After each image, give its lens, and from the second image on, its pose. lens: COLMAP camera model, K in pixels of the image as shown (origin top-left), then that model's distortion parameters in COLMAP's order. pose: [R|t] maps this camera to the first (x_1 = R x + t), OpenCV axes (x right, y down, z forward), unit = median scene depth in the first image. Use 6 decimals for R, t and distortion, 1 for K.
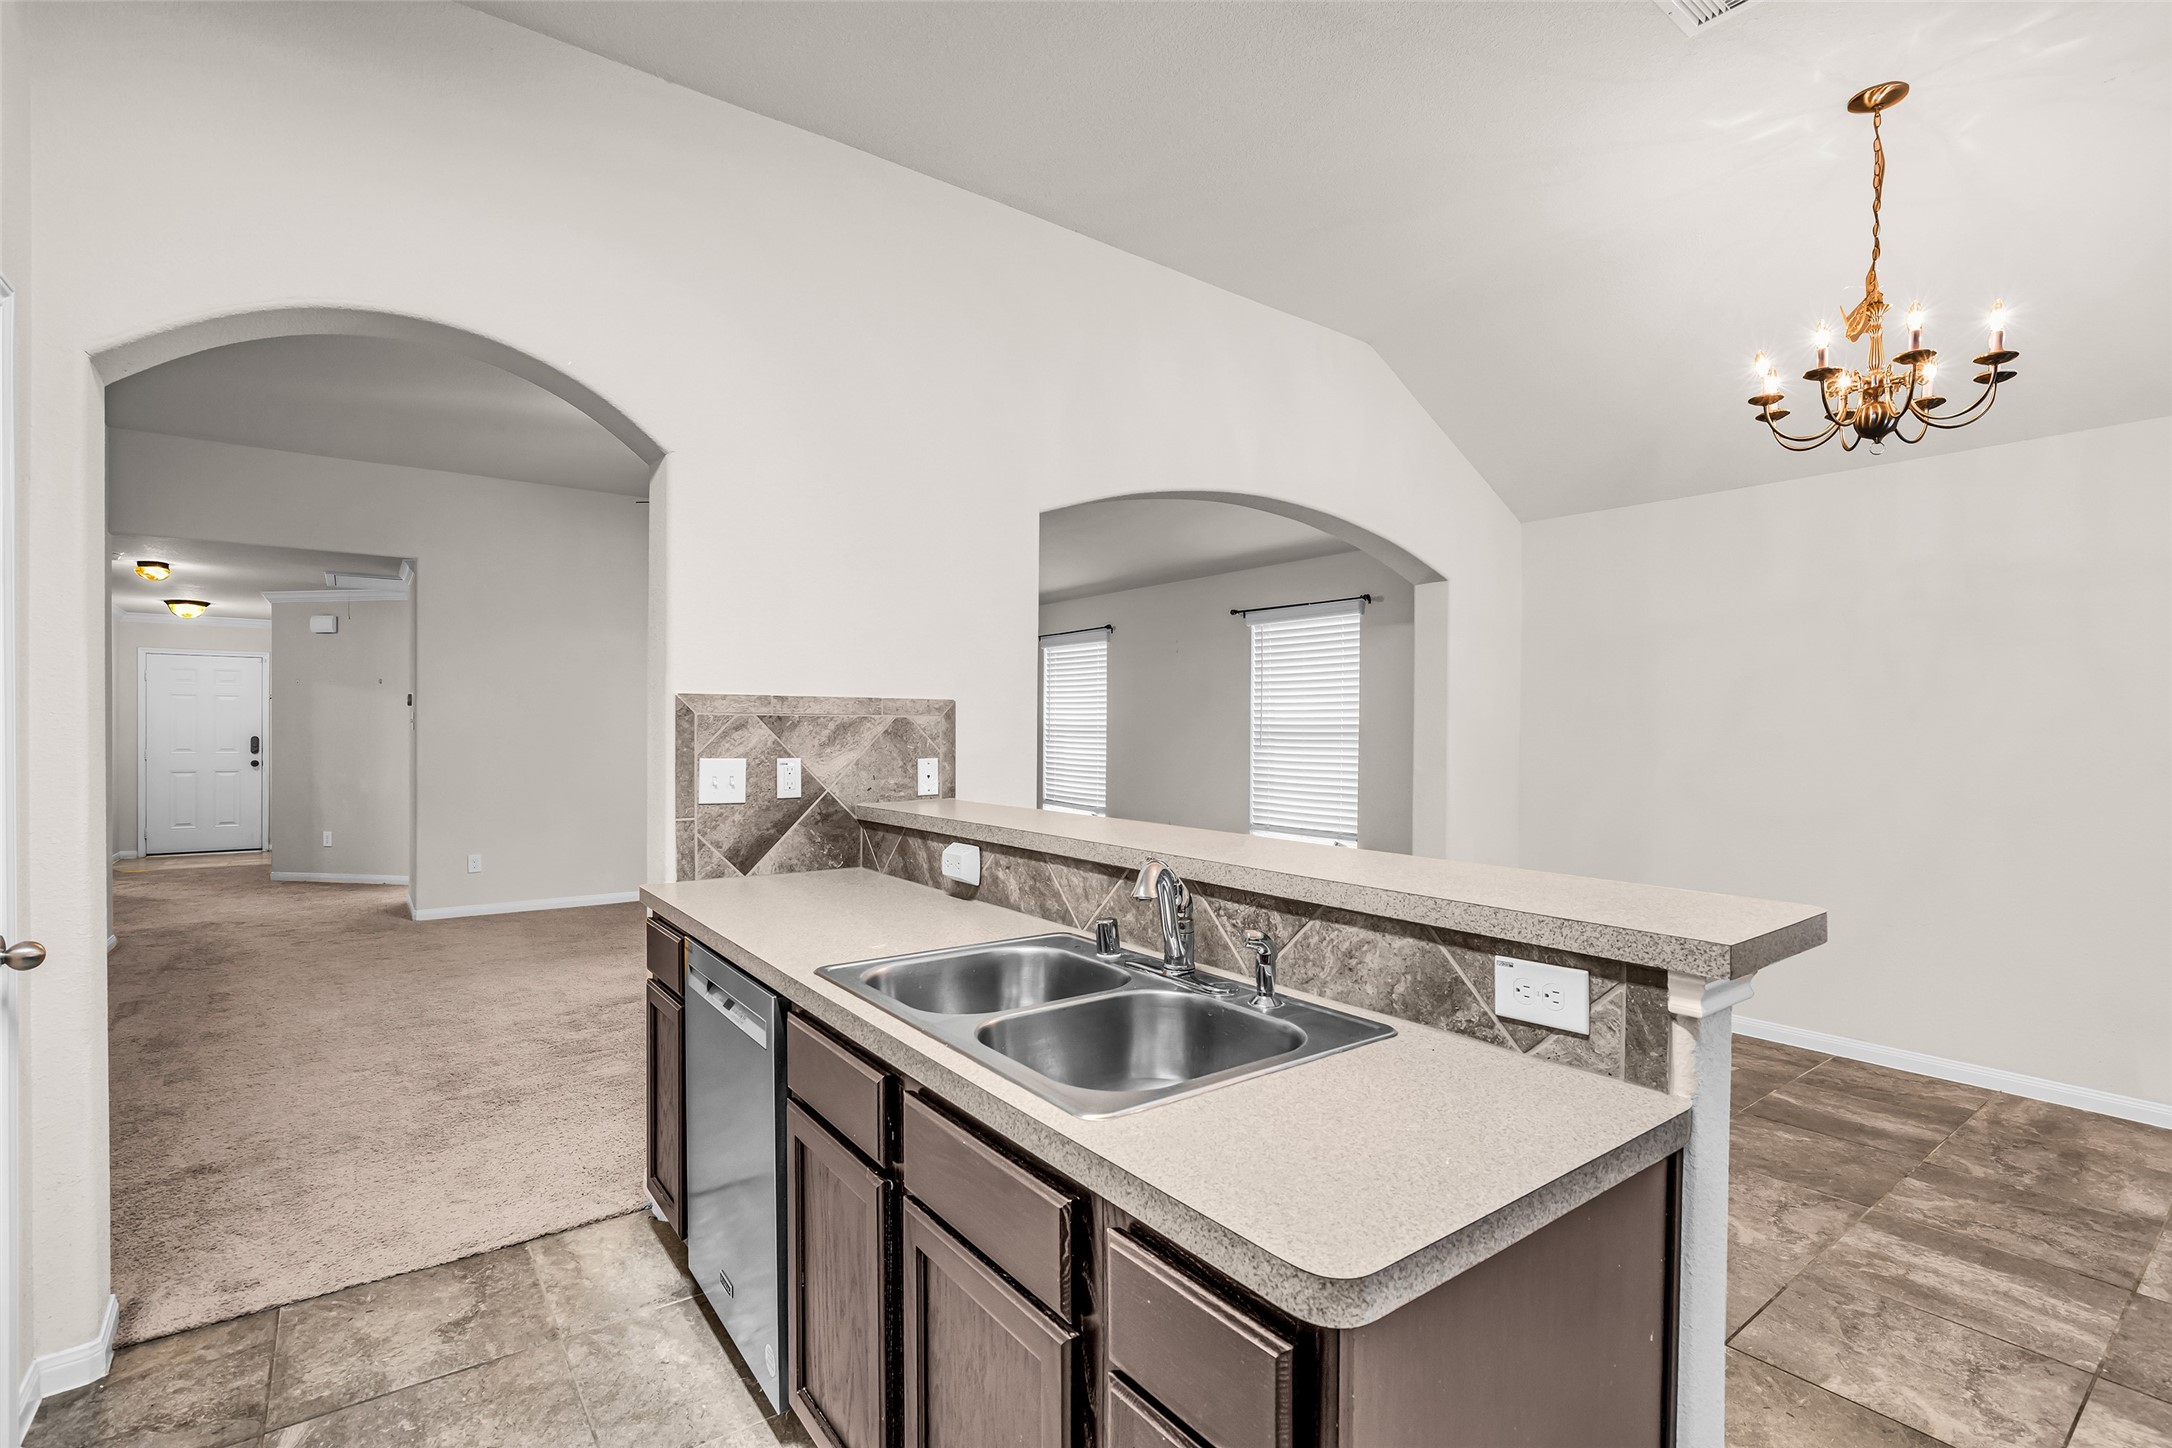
lens RADIAL K [[977.0, 0, 1051.3], [0, 977.0, 757.7], [0, 0, 1]] dist [-0.002497, 0.000367]
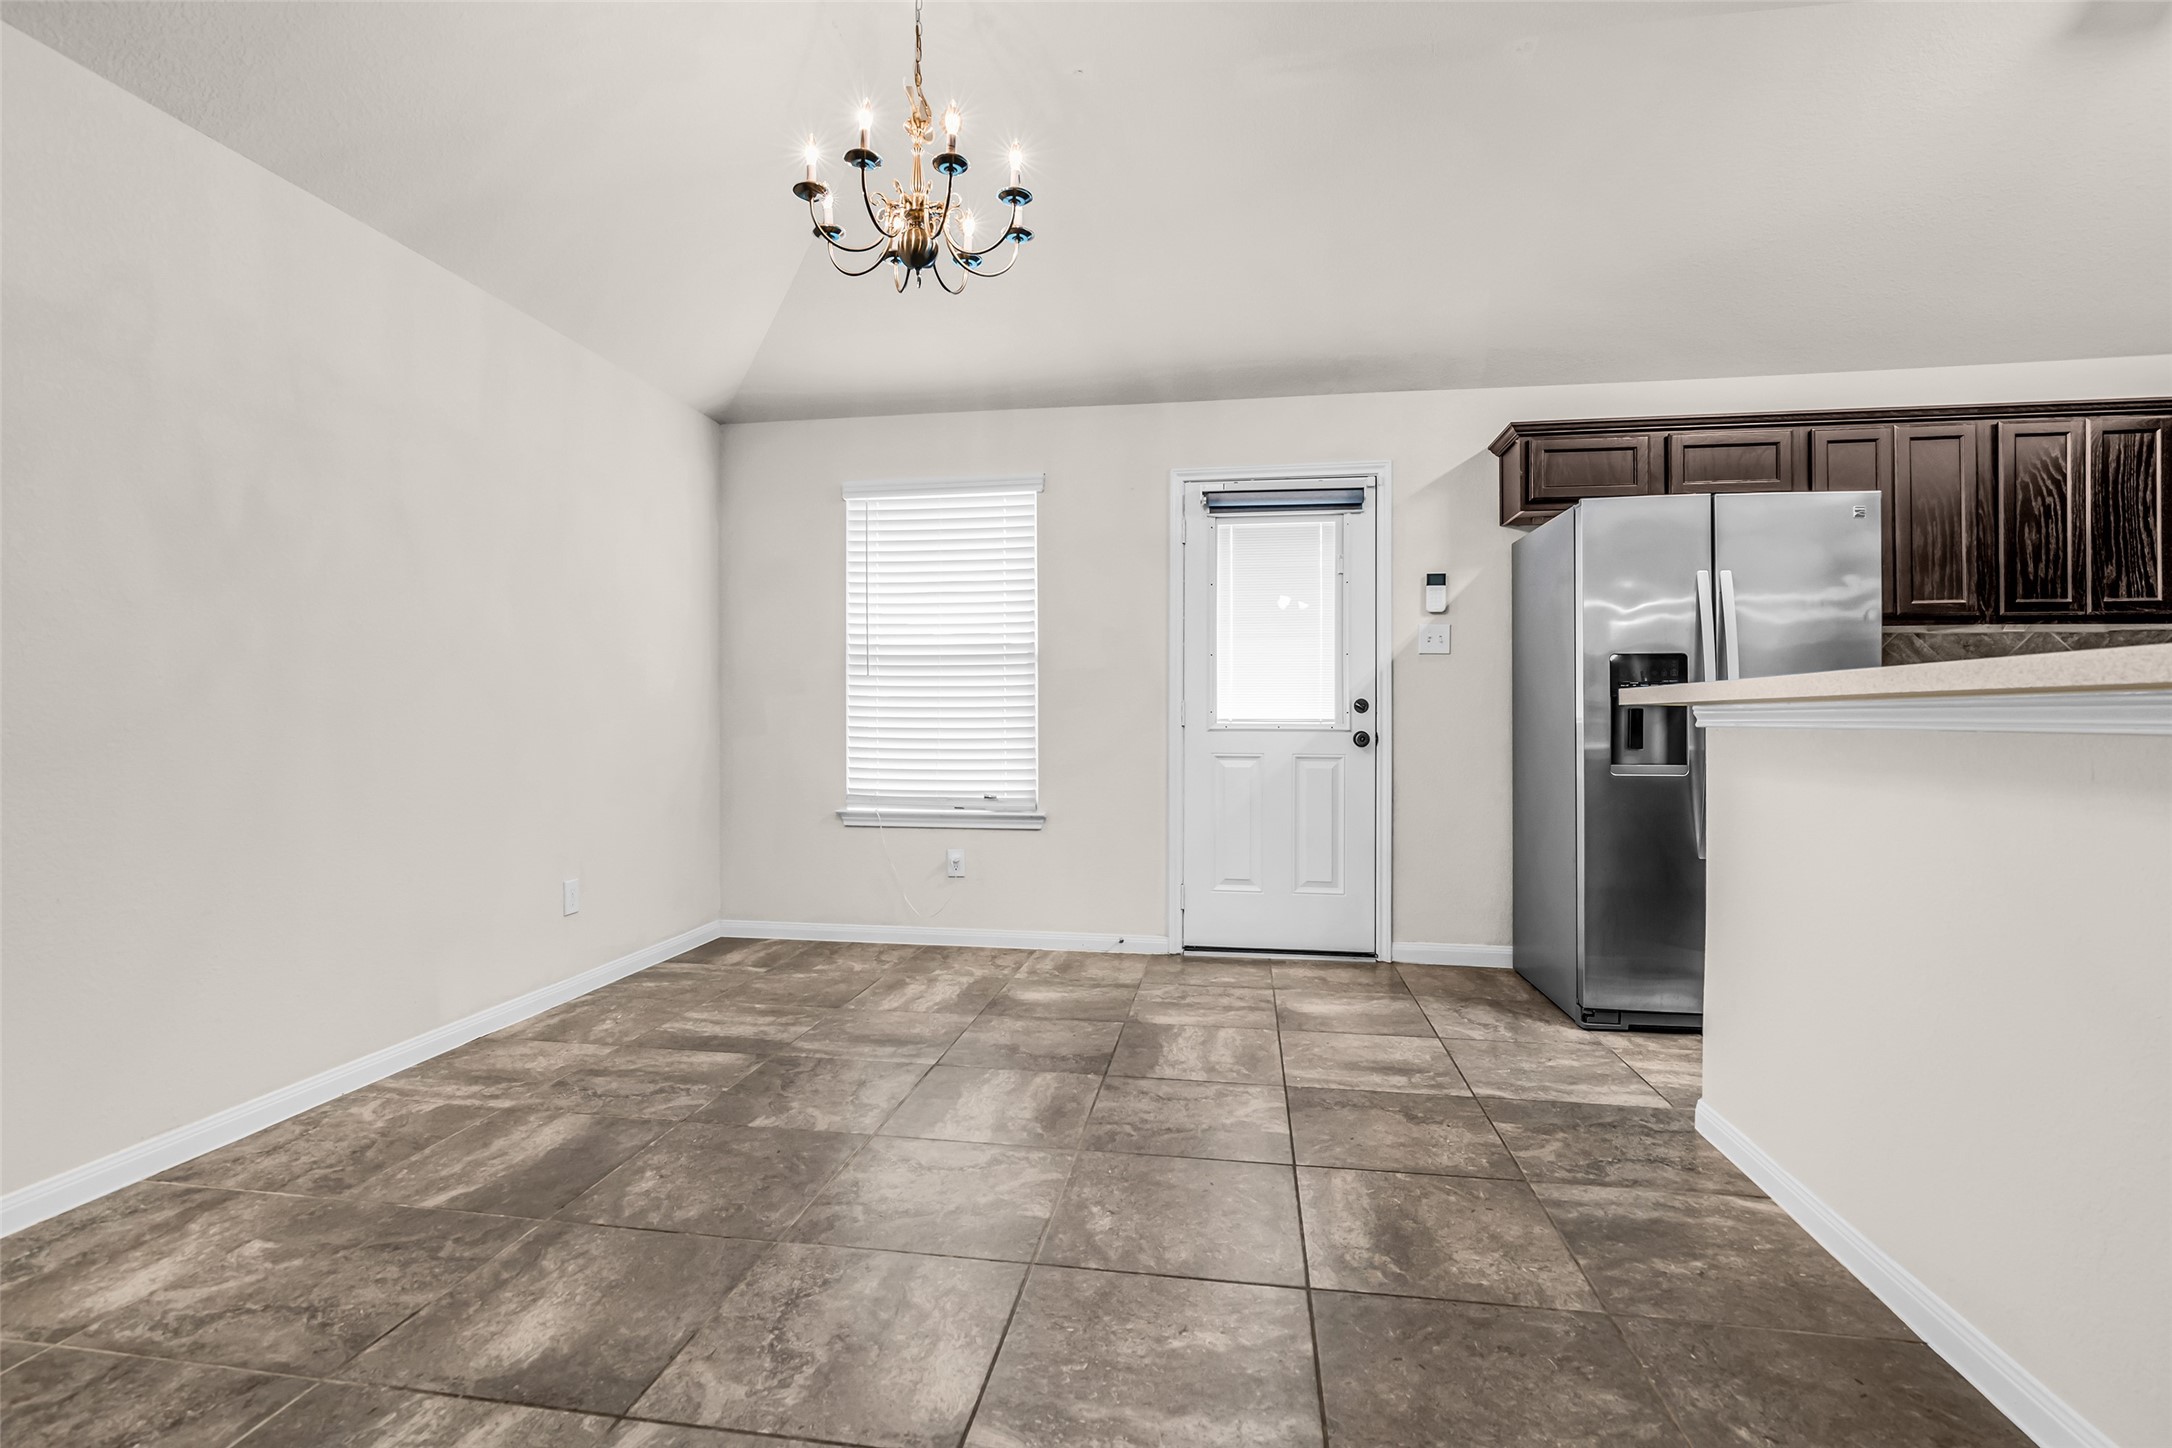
lens RADIAL K [[1006.0, 0, 1079.3], [0, 1006.0, 728.5], [0, 0, 1]] dist [-0.015162, 0.001625]
pose [[-0.707615, -0.016457, 0.706406, 0.082362], [0.017309, 0.999025, 0.040613, 0.070887], [-0.706386, 0.040965, -0.706641, 1.791702]]
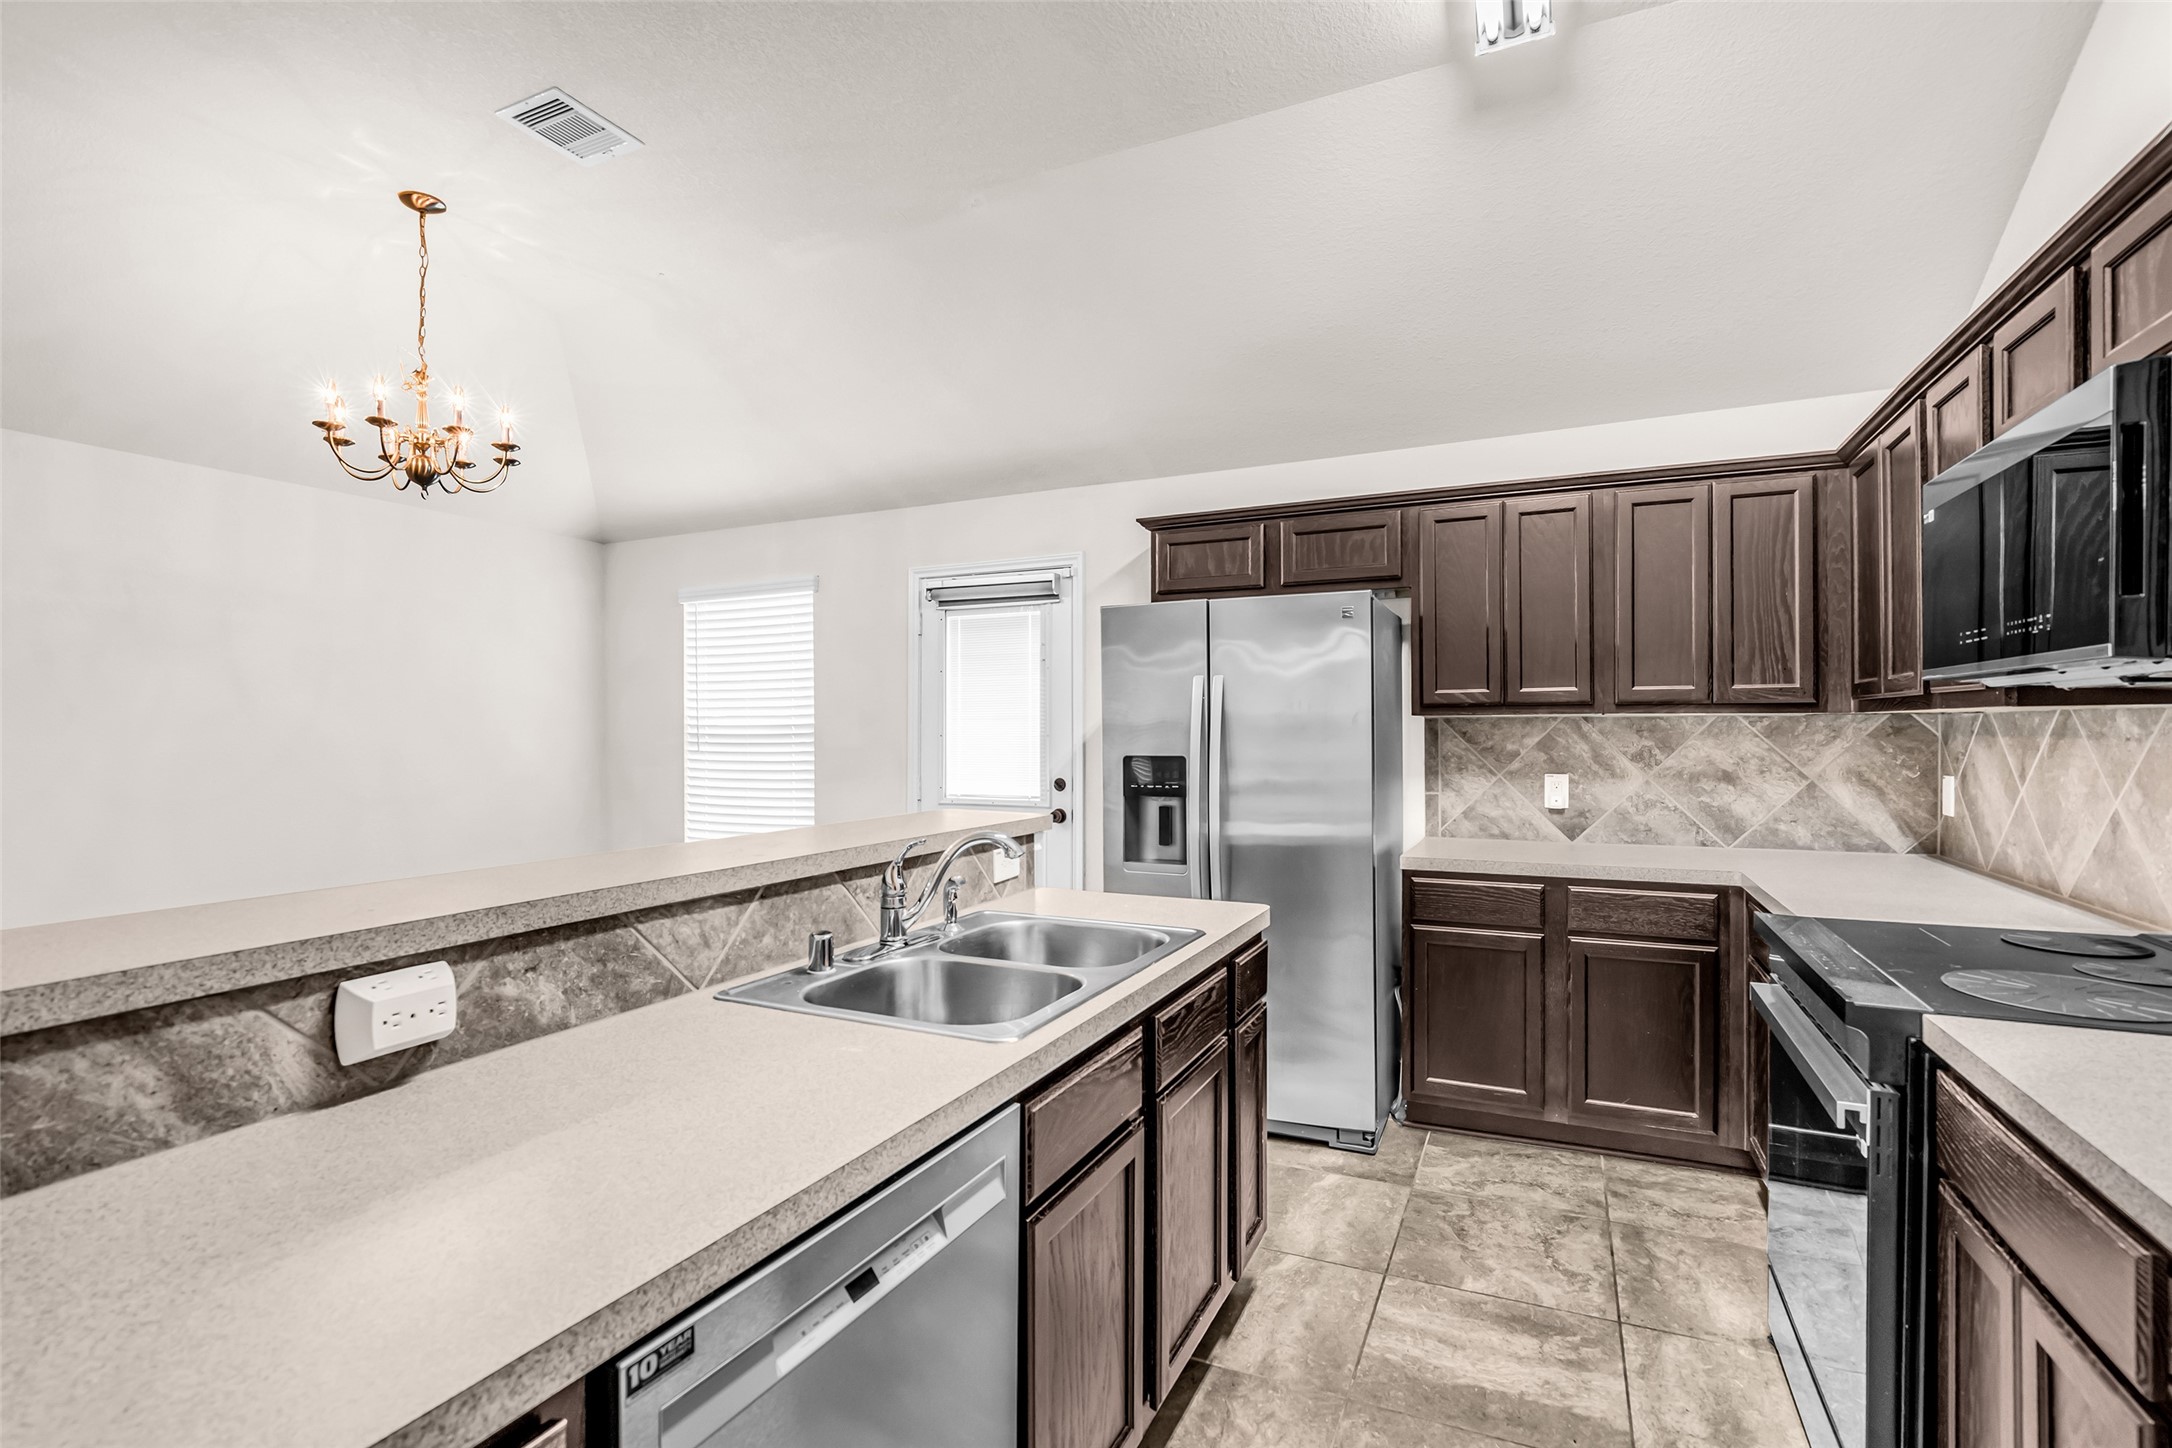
lens RADIAL K [[1003.0, 0, 1084.9], [0, 1003.0, 720.4], [0, 0, 1]] dist [-0.010425, 0.000303]
pose [[-0.485474, 0.005114, 0.874236, -0.725202], [0.028304, 0.999551, 0.009871, -0.031982], [-0.873793, 0.029536, -0.485401, 0.996290]]
